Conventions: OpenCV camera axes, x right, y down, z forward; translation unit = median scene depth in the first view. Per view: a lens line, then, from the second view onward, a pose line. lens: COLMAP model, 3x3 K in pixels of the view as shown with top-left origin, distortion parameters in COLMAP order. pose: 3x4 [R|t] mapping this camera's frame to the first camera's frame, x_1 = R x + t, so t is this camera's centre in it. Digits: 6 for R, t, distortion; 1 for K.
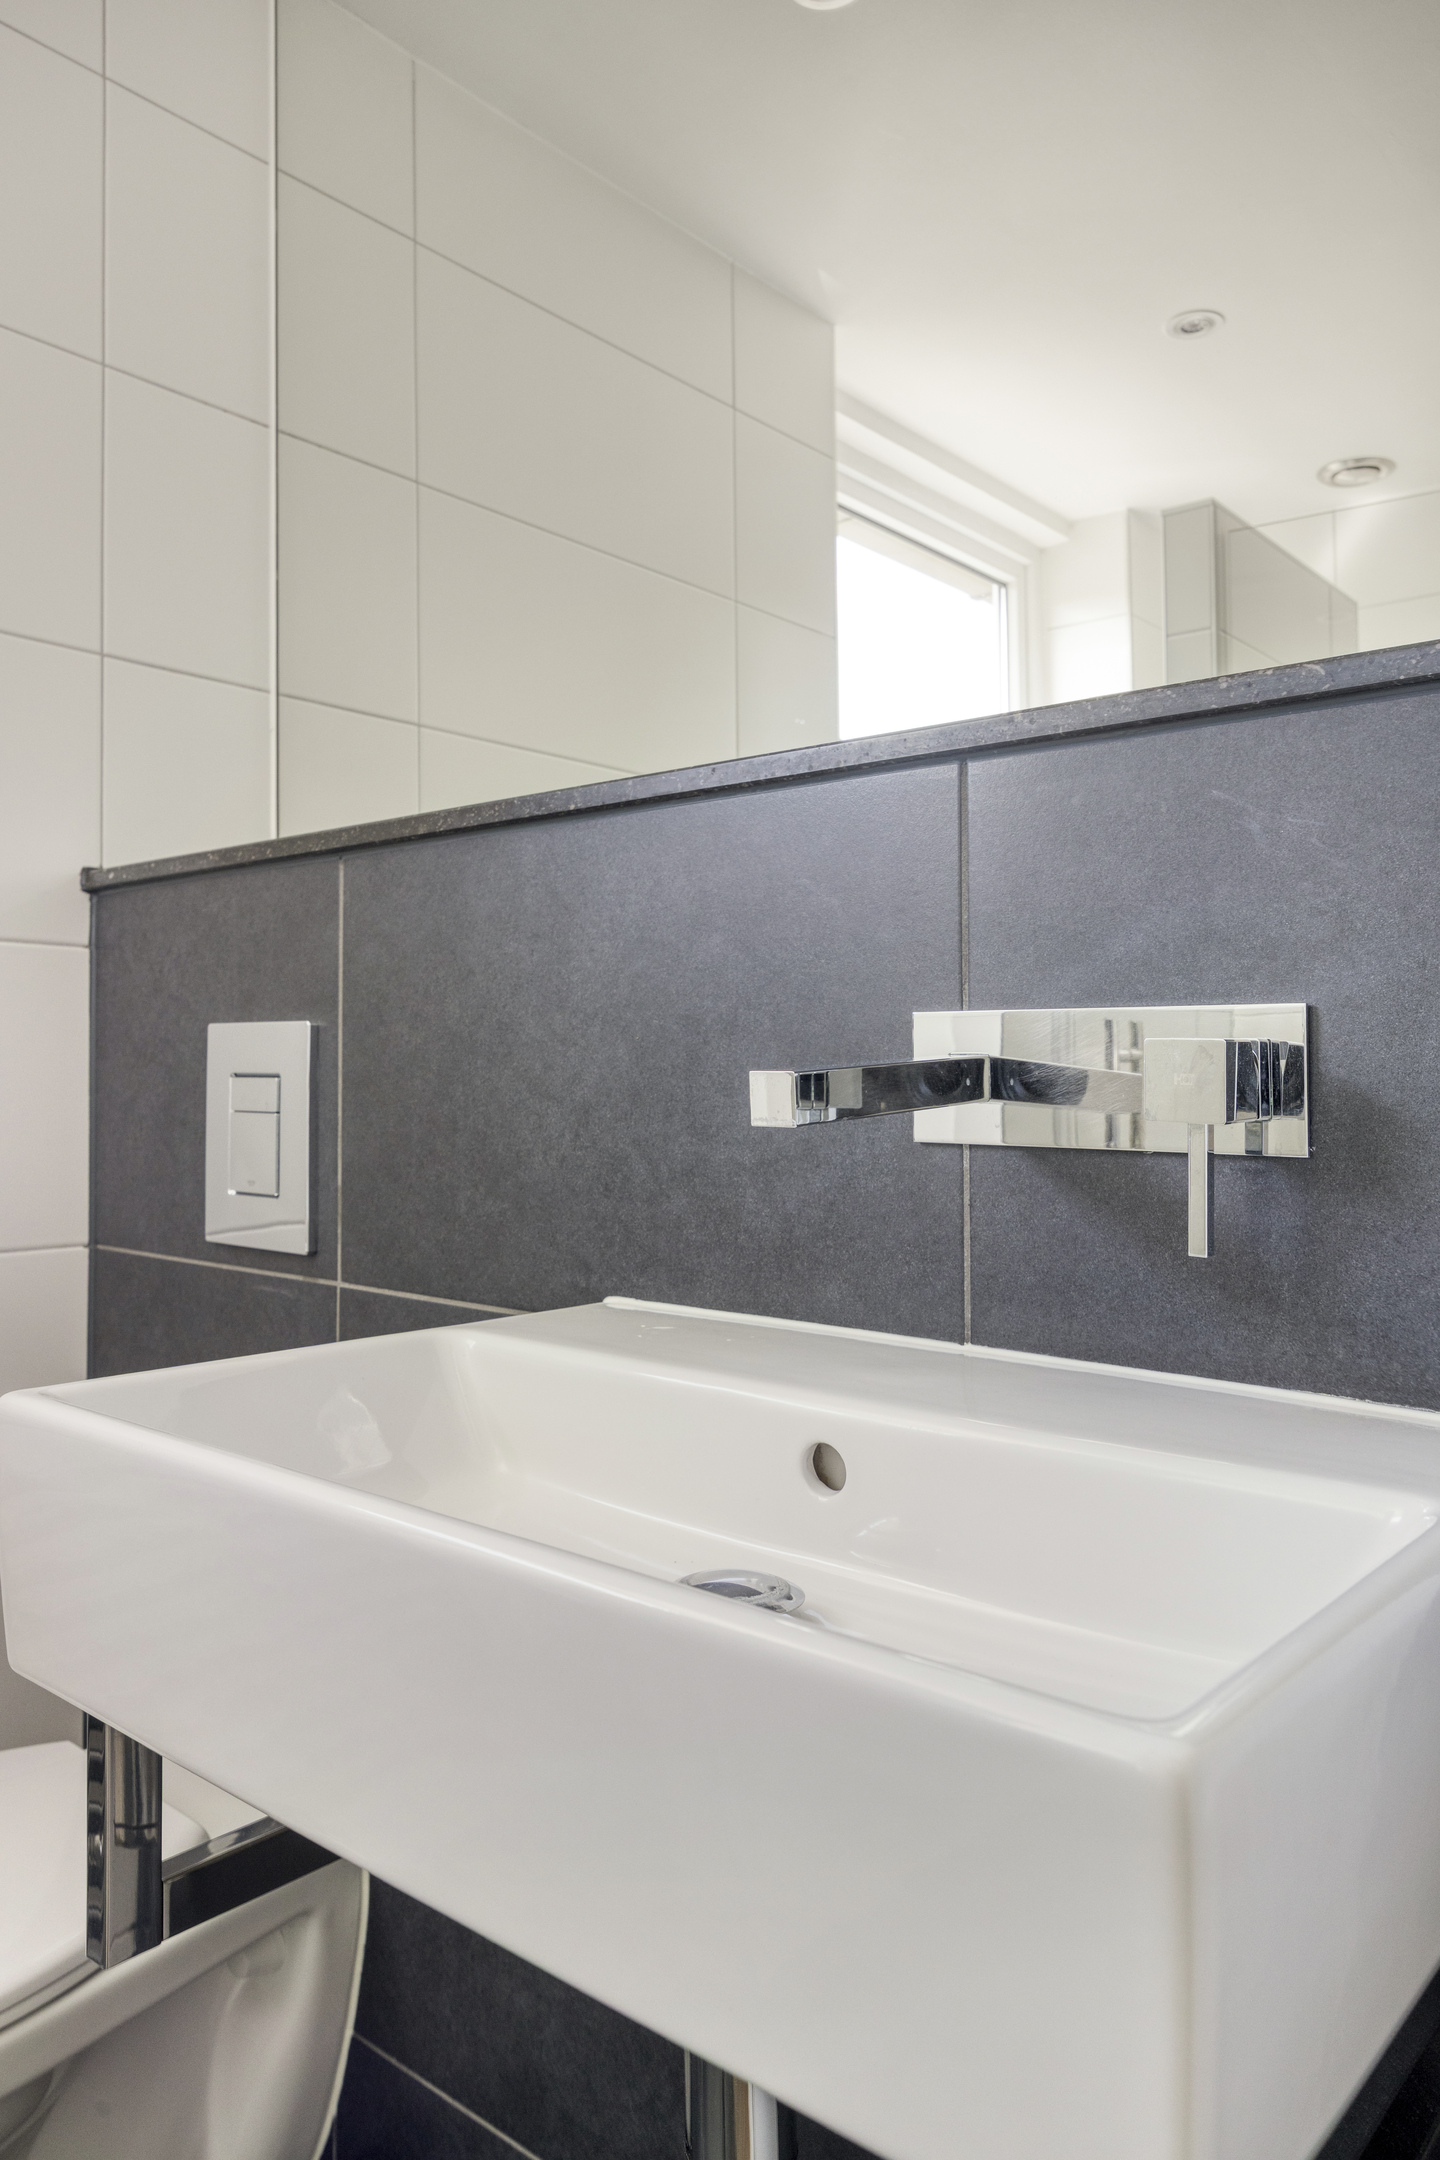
lens RADIAL K [[1557.2, 0, 715.0], [0, 1557.2, 1040.8], [0, 0, 1]] dist [-0.005344, -0.001736]
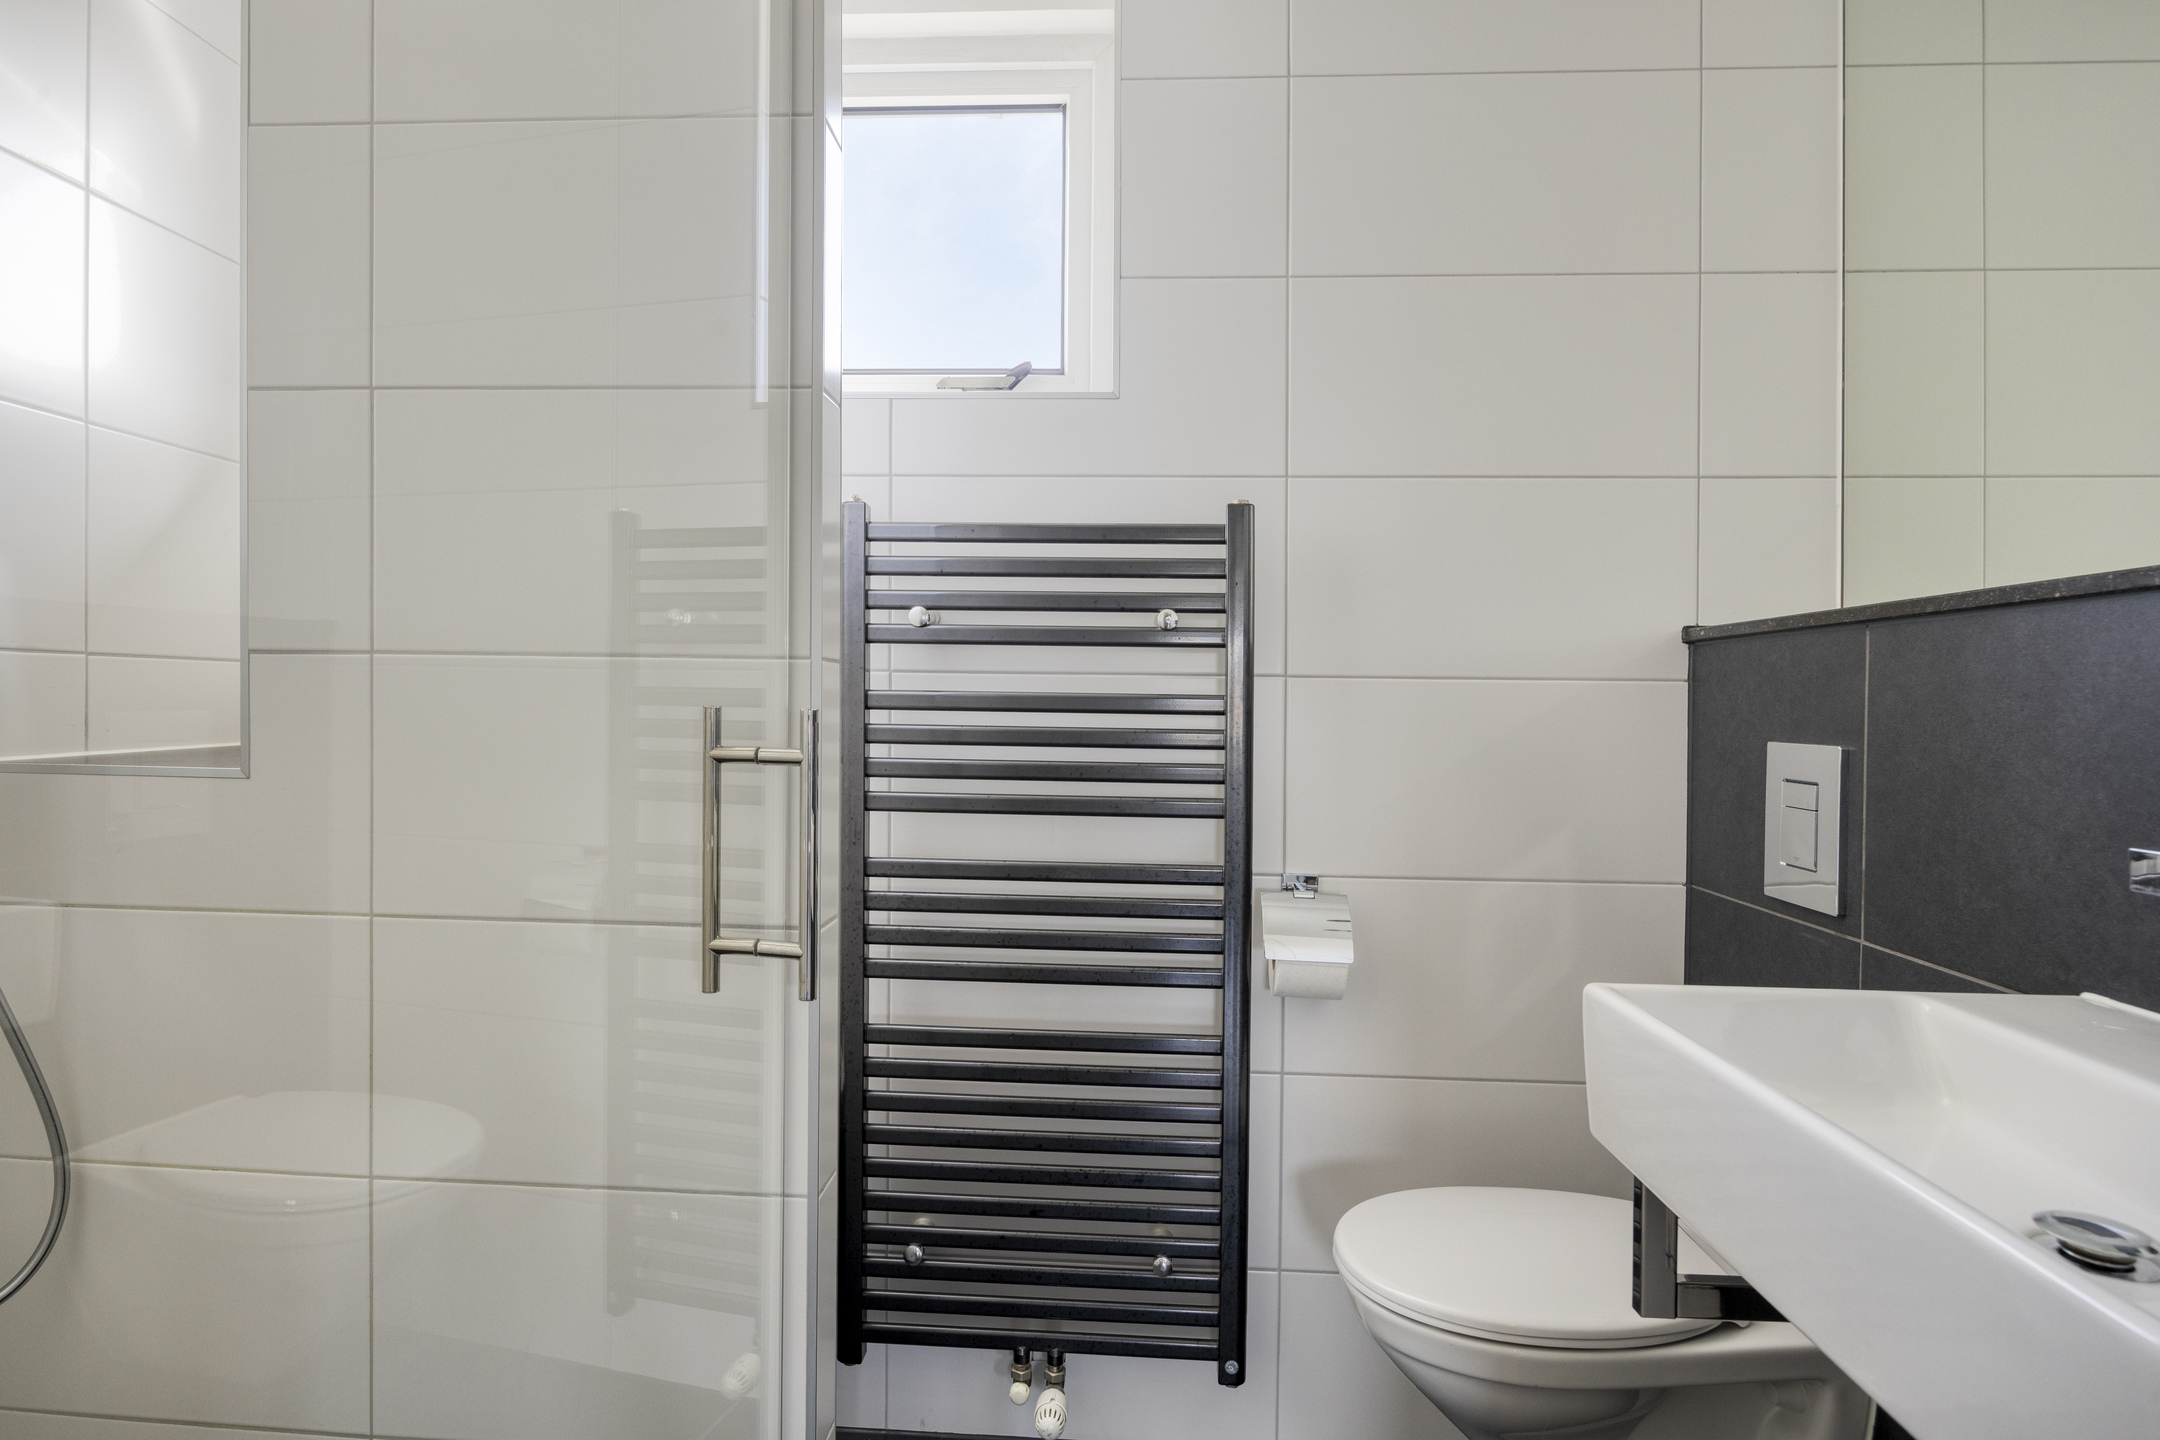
lens RADIAL K [[1196.6, 0, 1052.2], [0, 1196.6, 702.7], [0, 0, 1]] dist [-0.006473, -0.001542]
pose [[0.606079, 0.005486, -0.795386, 0.157603], [0.010766, 0.999828, 0.015100, -0.076450], [0.795332, -0.017715, 0.605916, -0.192853]]
